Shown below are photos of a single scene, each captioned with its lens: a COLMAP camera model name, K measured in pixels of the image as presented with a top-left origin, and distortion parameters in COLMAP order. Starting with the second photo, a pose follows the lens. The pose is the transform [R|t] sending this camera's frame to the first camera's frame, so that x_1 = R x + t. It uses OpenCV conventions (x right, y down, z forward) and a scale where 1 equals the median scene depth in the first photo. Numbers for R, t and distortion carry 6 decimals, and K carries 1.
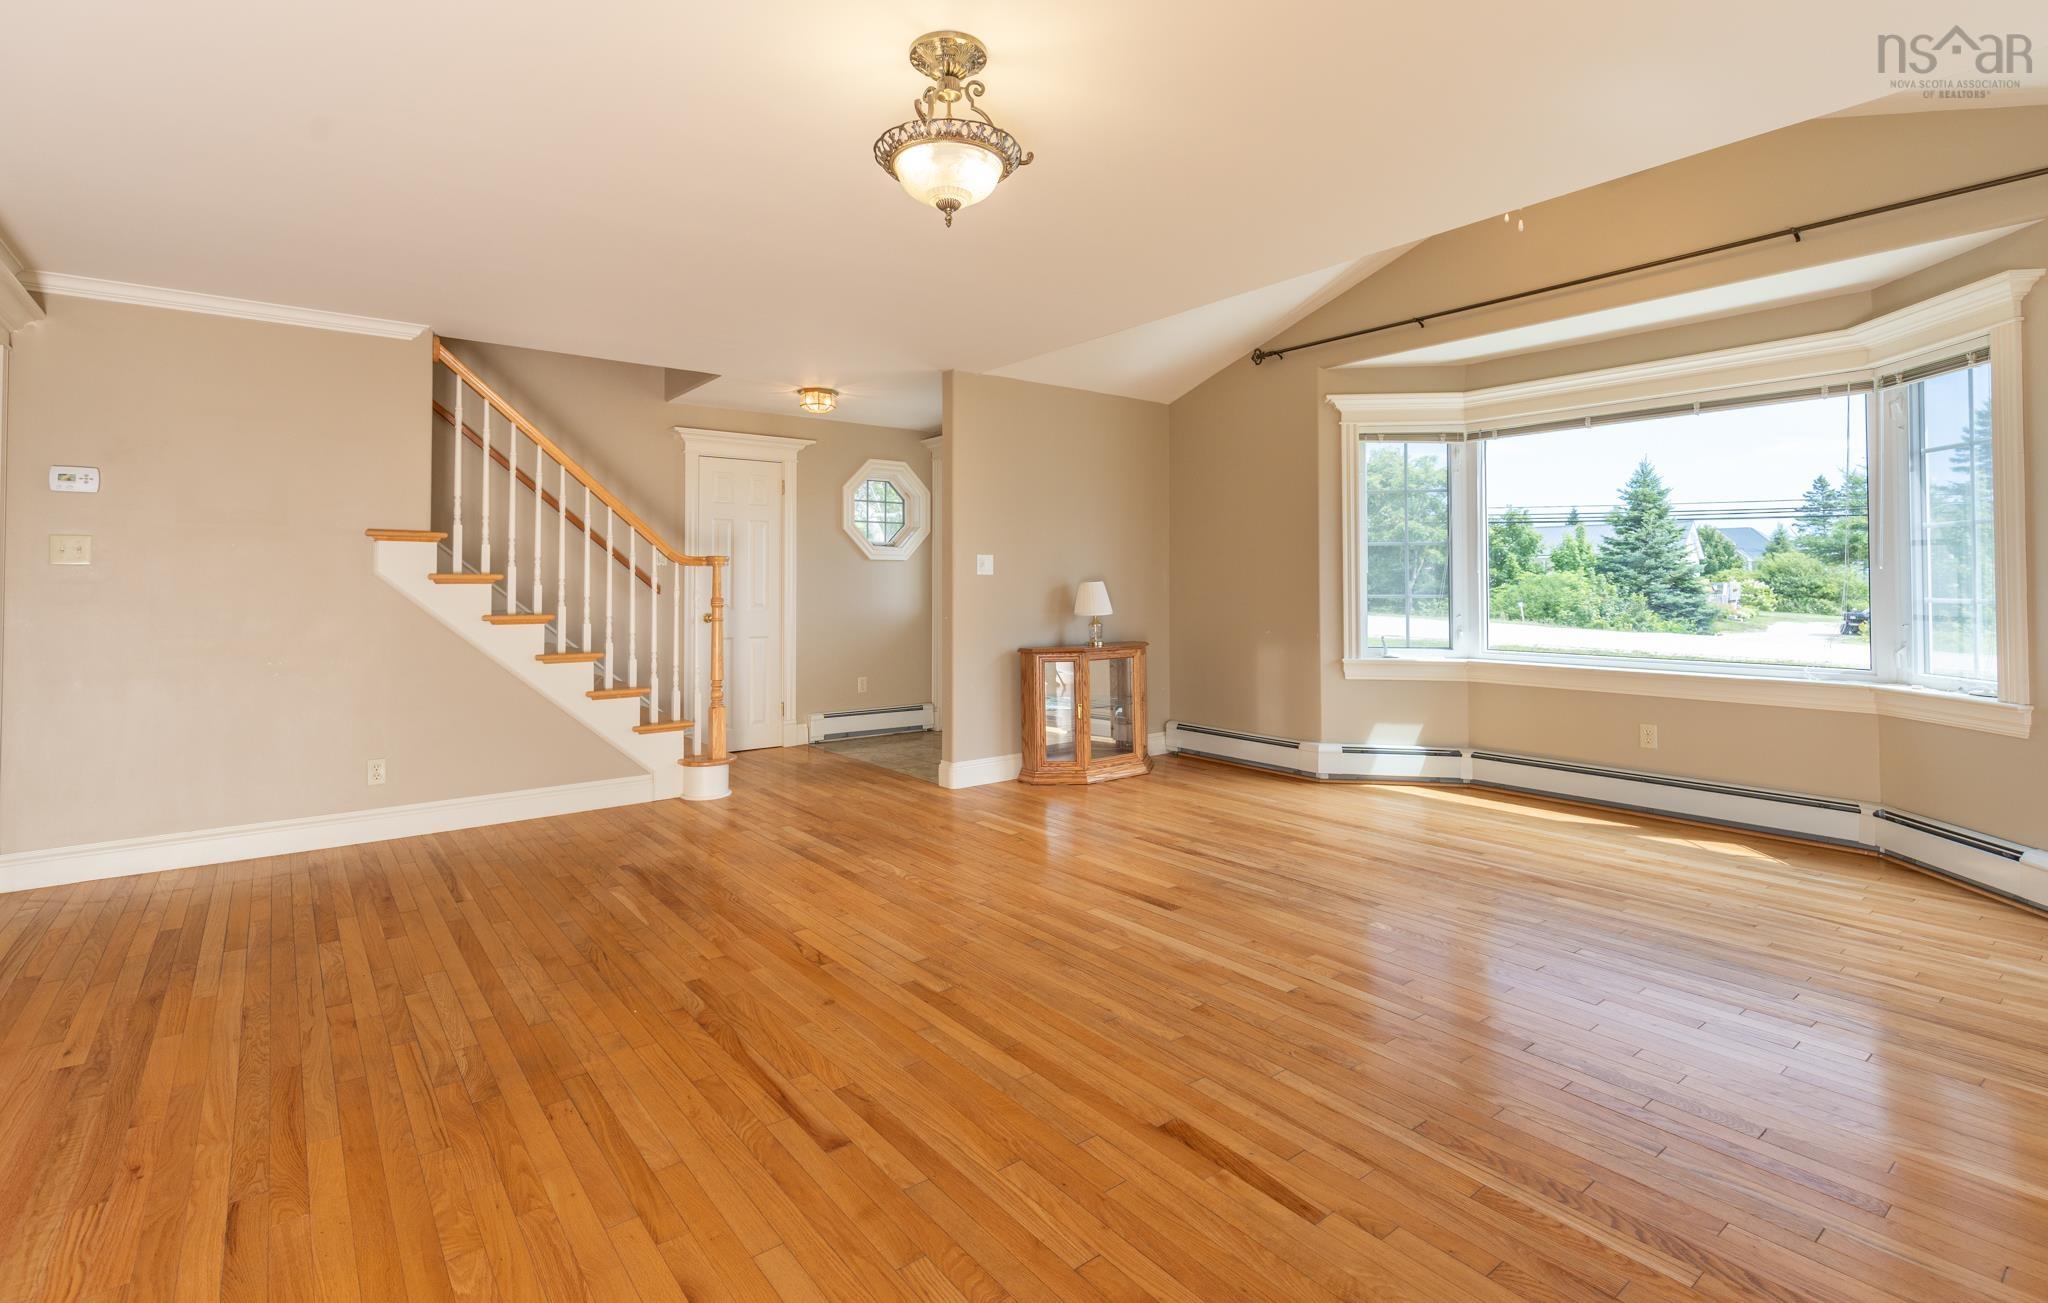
lens RADIAL K [[956.6, 0, 998.9], [0, 956.6, 559.9], [0, 0, 1]] dist [0.003349, 0.000307]
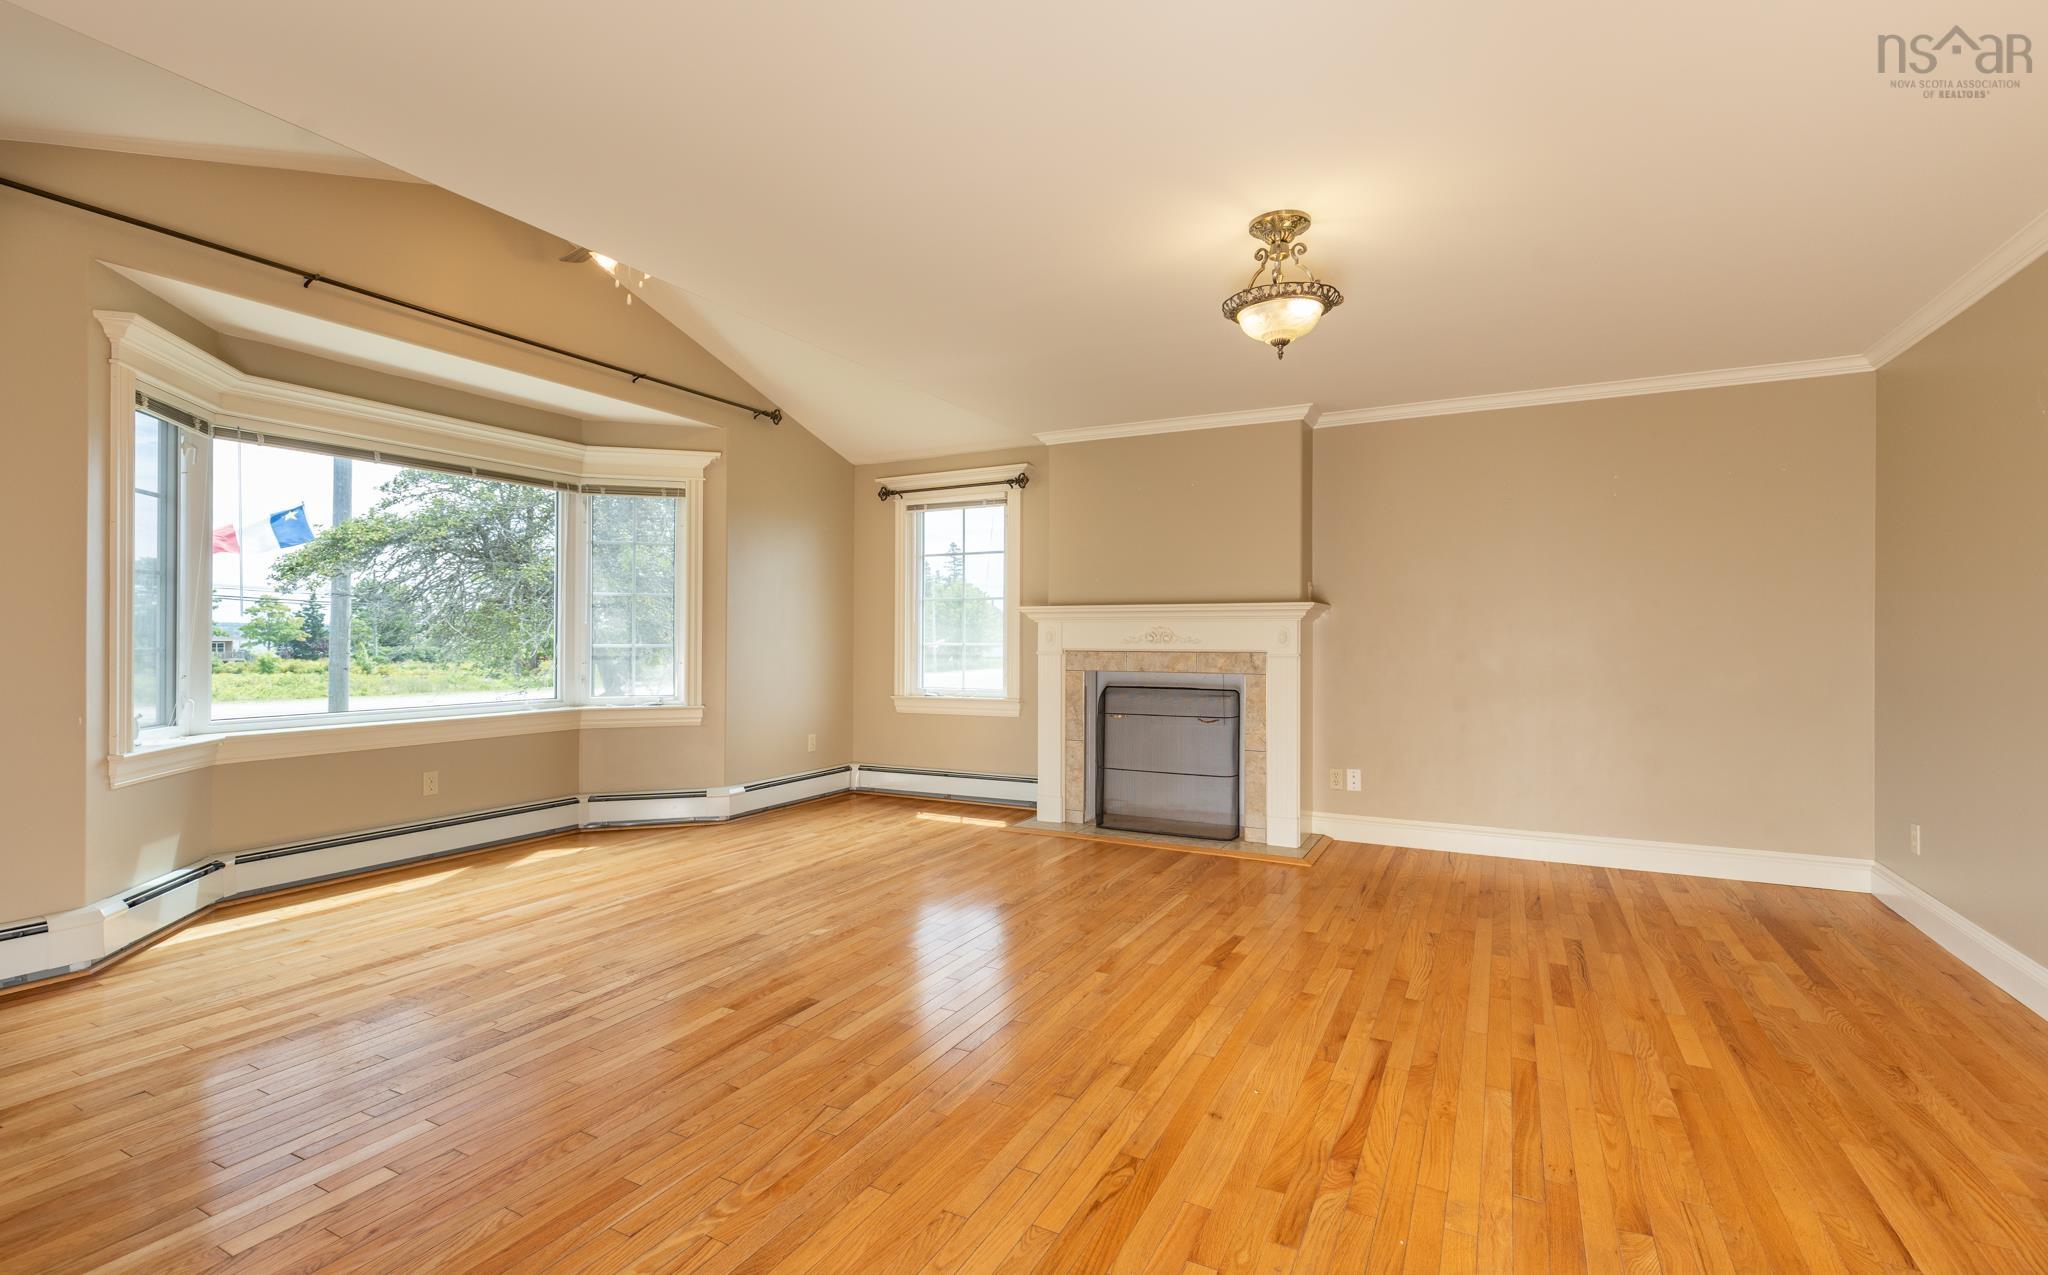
lens RADIAL K [[938.3, 0, 1024.0], [0, 938.3, 637.5], [0, 0, 1]] dist [0.015033, -0.006501]
pose [[-0.434121, -0.001370, 0.900854, -0.696487], [-0.026088, 0.999599, -0.011052, 0.034140], [-0.900477, -0.028299, -0.433982, 1.232933]]
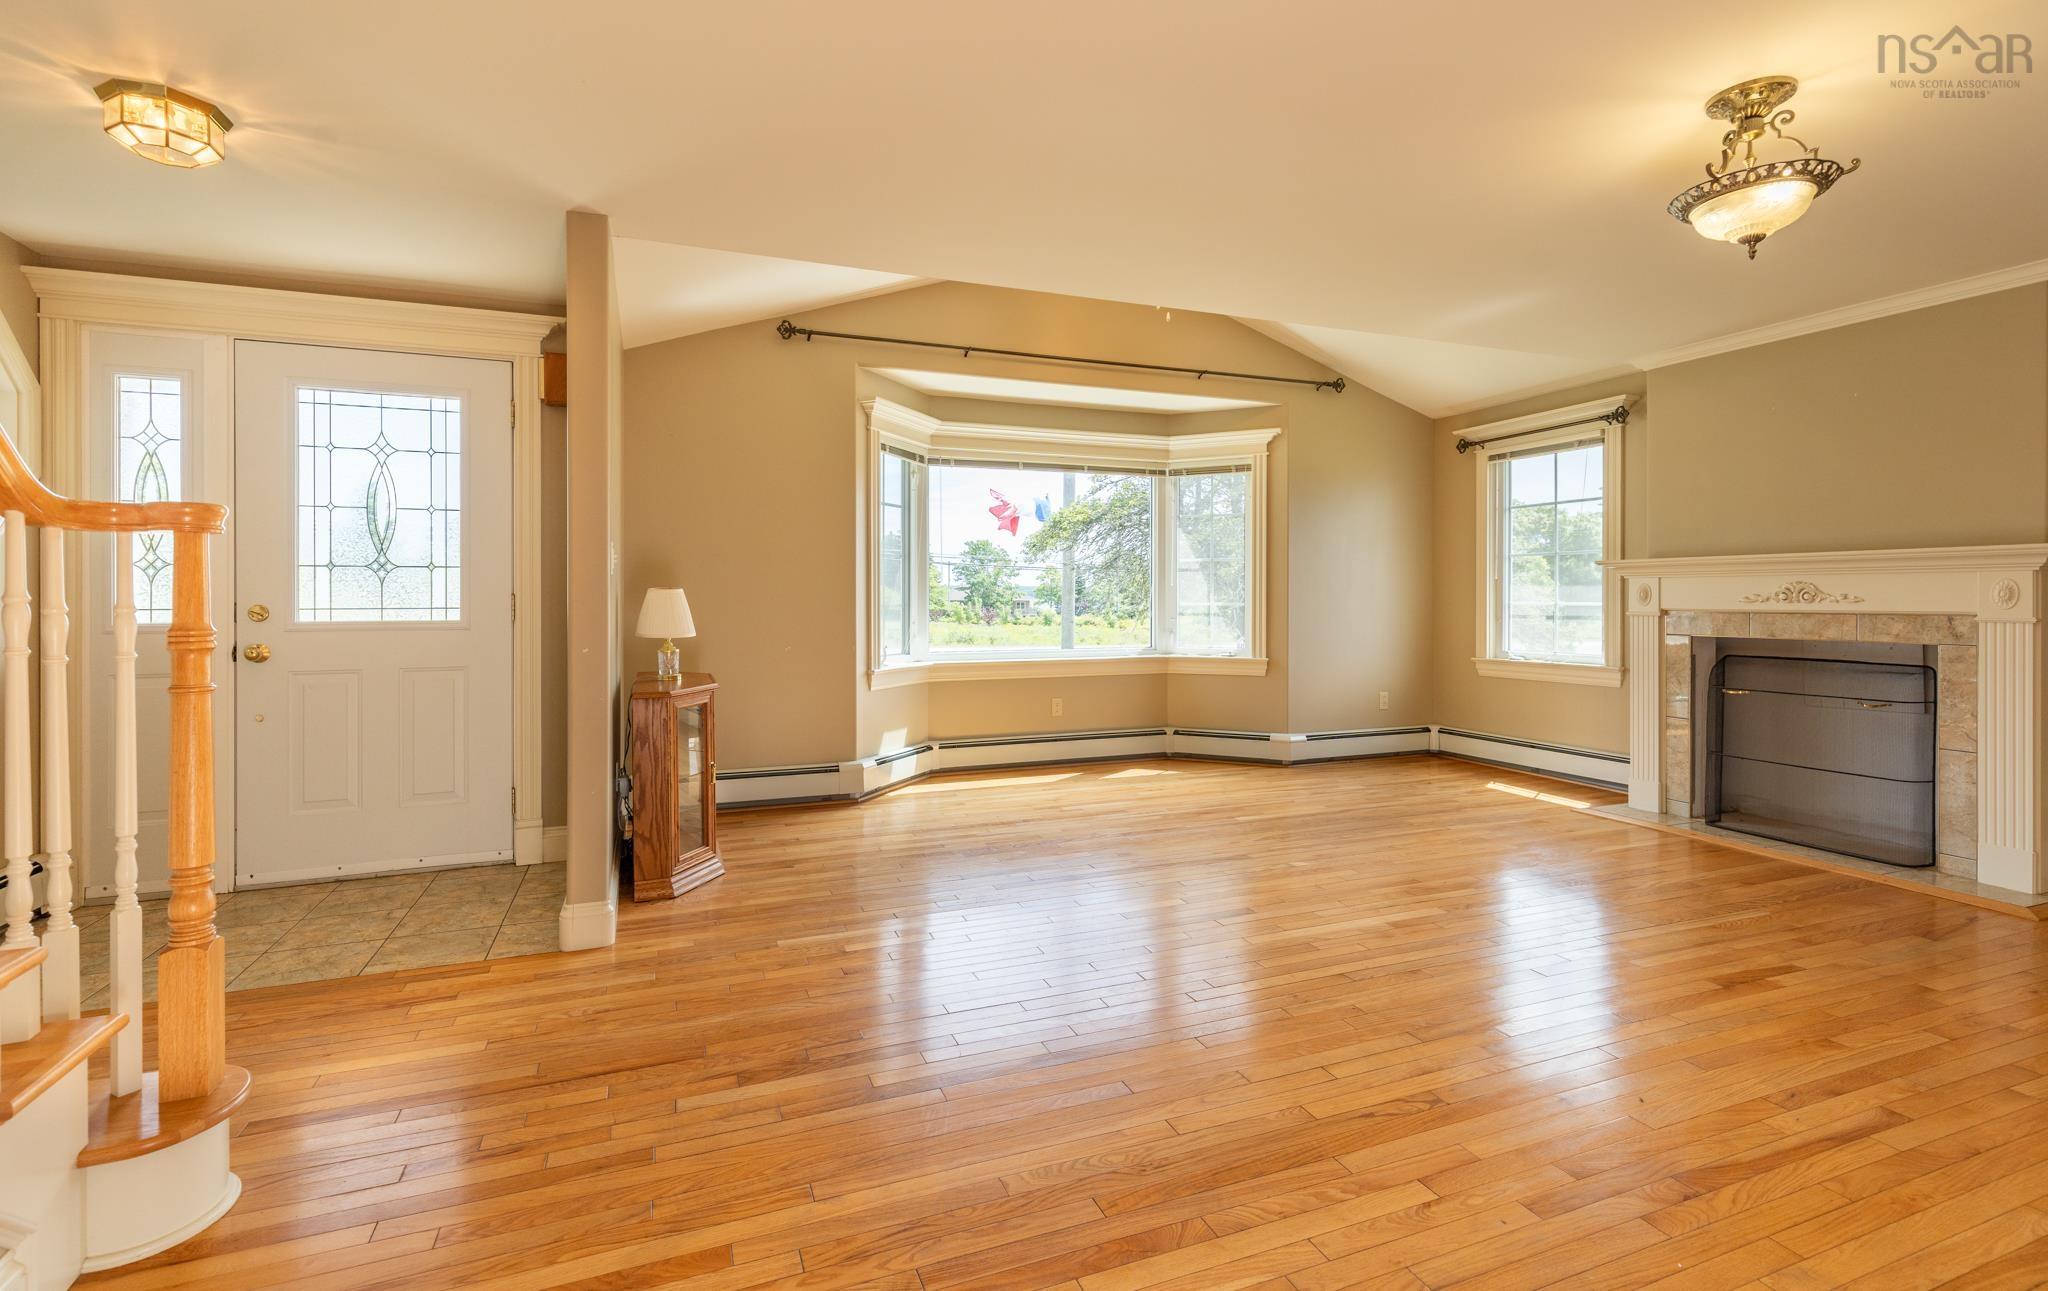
lens RADIAL K [[940.6, 0, 1009.4], [0, 940.6, 602.6], [0, 0, 1]] dist [0.006676, -0.000499]
pose [[0.271183, -0.006424, 0.962506, -0.865280], [-0.024167, 0.999617, 0.013480, 0.029351], [-0.962224, -0.026916, 0.270924, 1.001515]]
